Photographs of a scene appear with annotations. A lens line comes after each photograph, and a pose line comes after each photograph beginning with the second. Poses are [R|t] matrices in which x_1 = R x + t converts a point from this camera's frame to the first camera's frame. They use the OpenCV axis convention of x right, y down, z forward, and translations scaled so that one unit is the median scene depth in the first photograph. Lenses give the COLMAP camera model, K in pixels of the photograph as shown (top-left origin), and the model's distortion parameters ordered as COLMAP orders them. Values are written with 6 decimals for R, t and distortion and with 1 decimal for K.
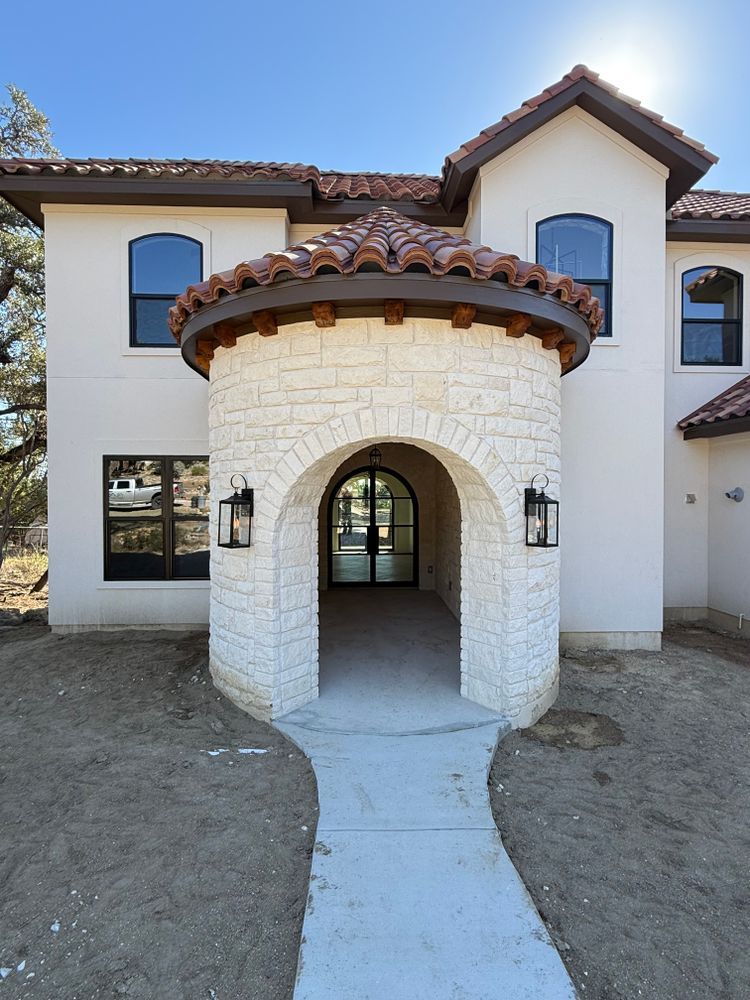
lens RADIAL K [[519.4, 0, 375.0], [0, 519.4, 500.0], [0, 0, 1]] dist [0.002853, -0.000071]
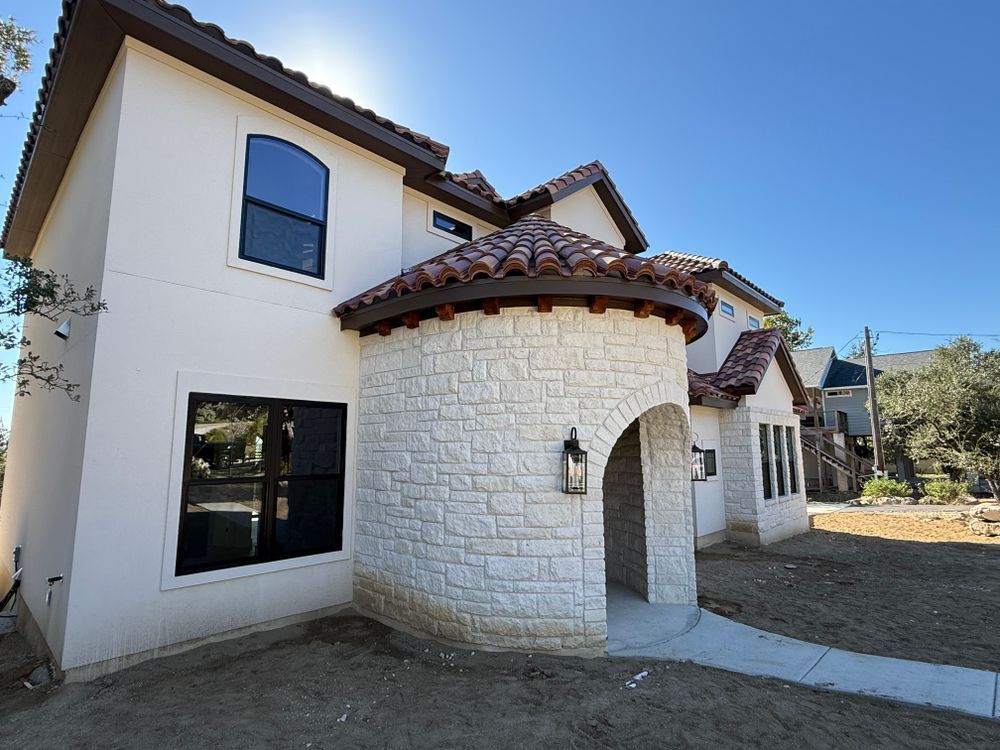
lens RADIAL K [[519.4, 0, 500.0], [0, 519.4, 375.0], [0, 0, 1]] dist [0.002853, -0.000071]
pose [[0.709103, 0.098712, 0.698161, -1.132410], [0.013453, 0.988078, -0.153367, 0.008969], [-0.704977, 0.118145, 0.699321, 0.307499]]
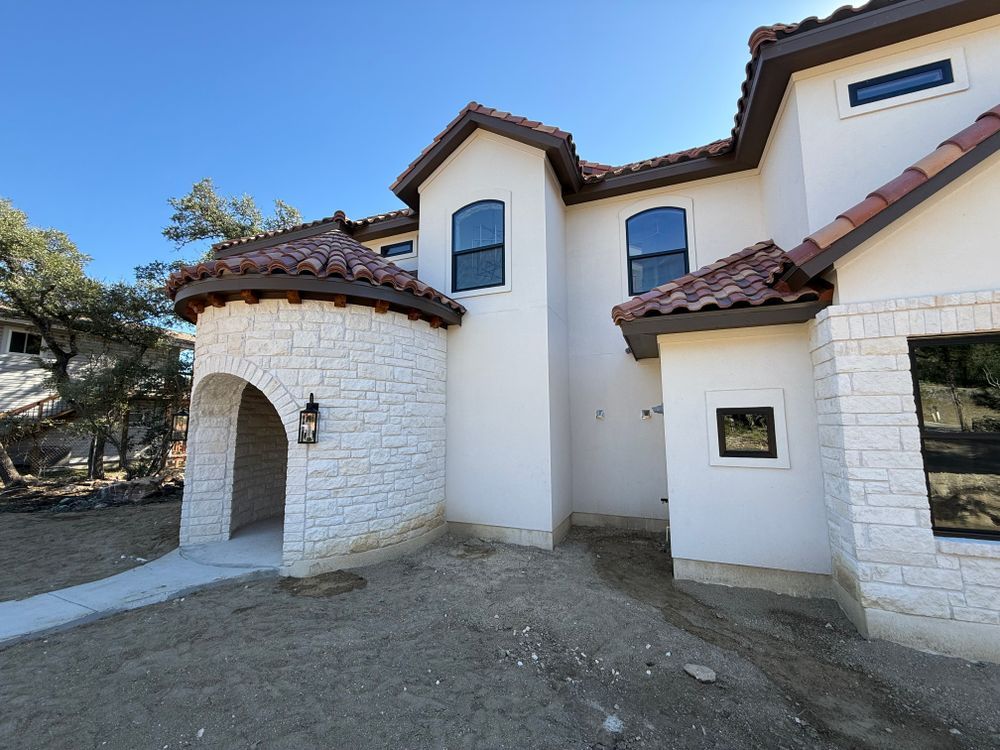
lens RADIAL K [[400.9, 0, 500.0], [0, 400.9, 375.0], [0, 0, 1]] dist [0.000075, -0.000105]
pose [[0.909263, -0.050742, -0.413117, 1.229423], [-0.001607, 0.992106, -0.125393, 0.038522], [0.416218, 0.114679, 0.902004, 0.202176]]
